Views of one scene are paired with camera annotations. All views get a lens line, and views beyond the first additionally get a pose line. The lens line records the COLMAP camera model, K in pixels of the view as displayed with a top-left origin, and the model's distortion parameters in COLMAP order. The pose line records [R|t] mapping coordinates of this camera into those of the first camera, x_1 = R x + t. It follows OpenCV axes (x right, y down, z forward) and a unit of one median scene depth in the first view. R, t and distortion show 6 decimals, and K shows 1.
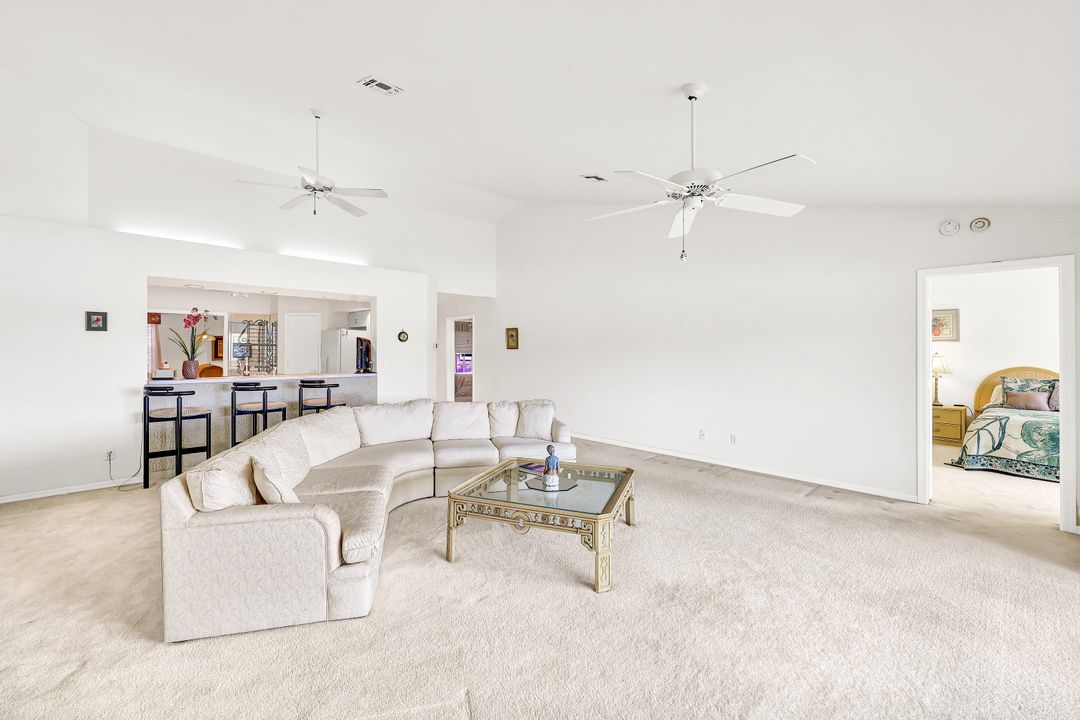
lens RADIAL K [[443.1, 0, 542.0], [0, 443.1, 351.8], [0, 0, 1]] dist [0.003844, 0.000337]
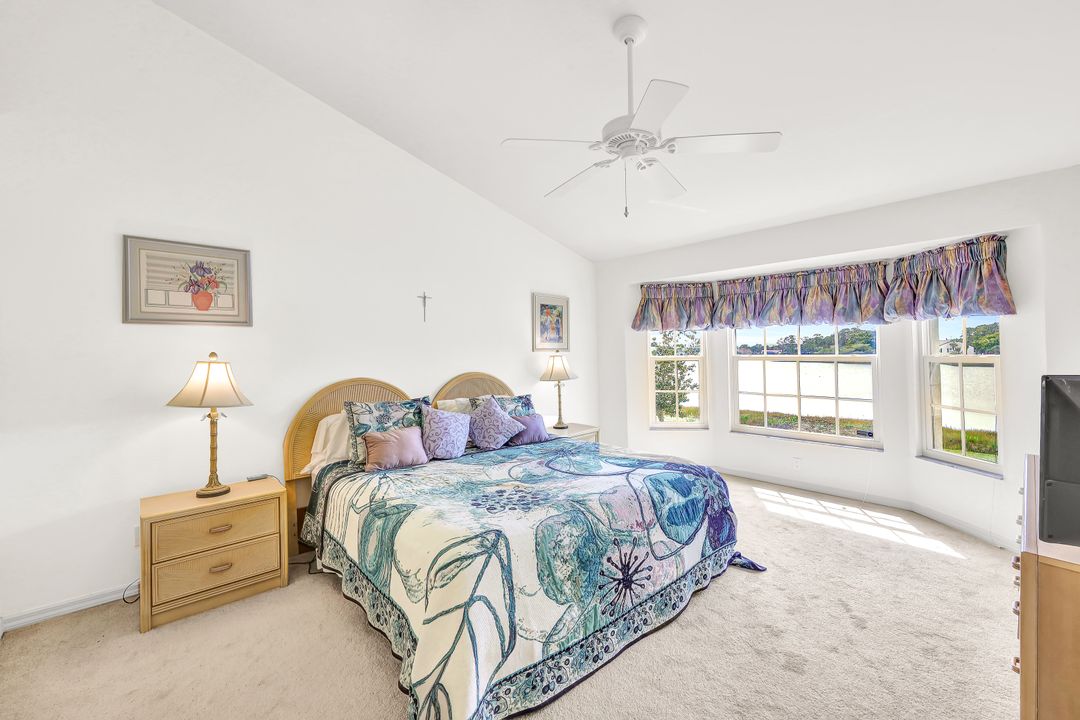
lens RADIAL K [[443.1, 0, 542.0], [0, 443.1, 351.8], [0, 0, 1]] dist [0.003844, 0.000337]
pose [[0.028633, 0.003430, 0.999584, 0.585092], [0.006361, 0.999973, -0.003613, 0.005637], [-0.999570, 0.006462, 0.028610, 0.800393]]
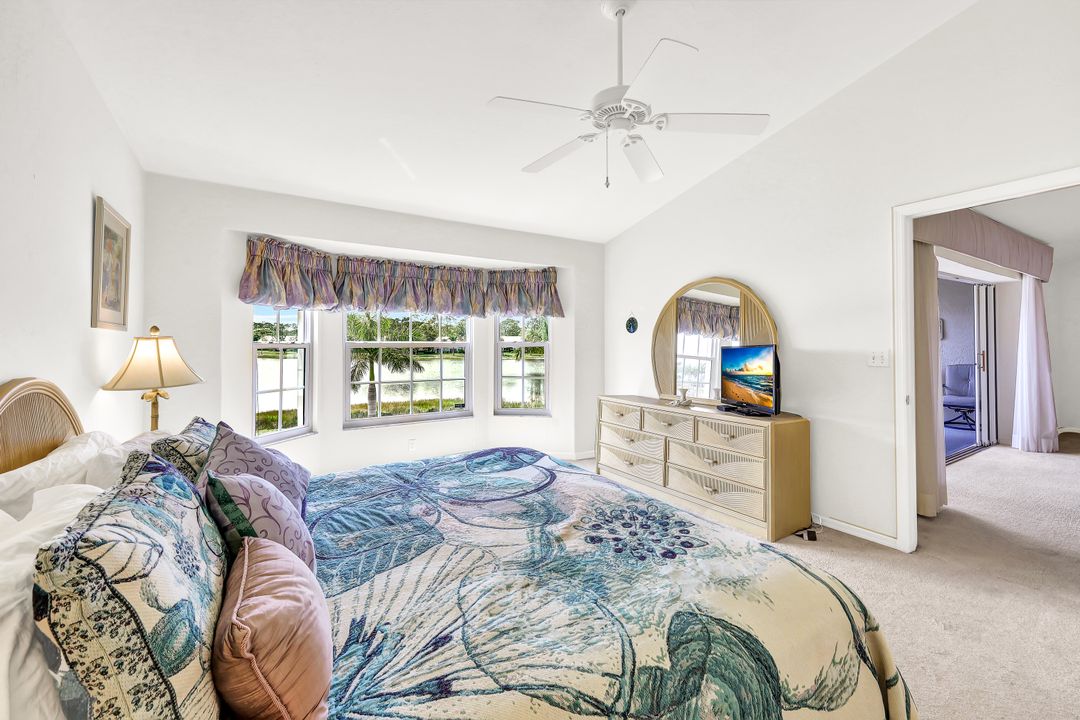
lens RADIAL K [[439.1, 0, 541.2], [0, 439.1, 337.2], [0, 0, 1]] dist [0.030571, 0.000053]
pose [[-0.978642, 0.008061, 0.205413, 0.932916], [0.004638, 0.999842, -0.017140, 0.016003], [-0.205519, -0.015821, -0.978525, 1.086329]]
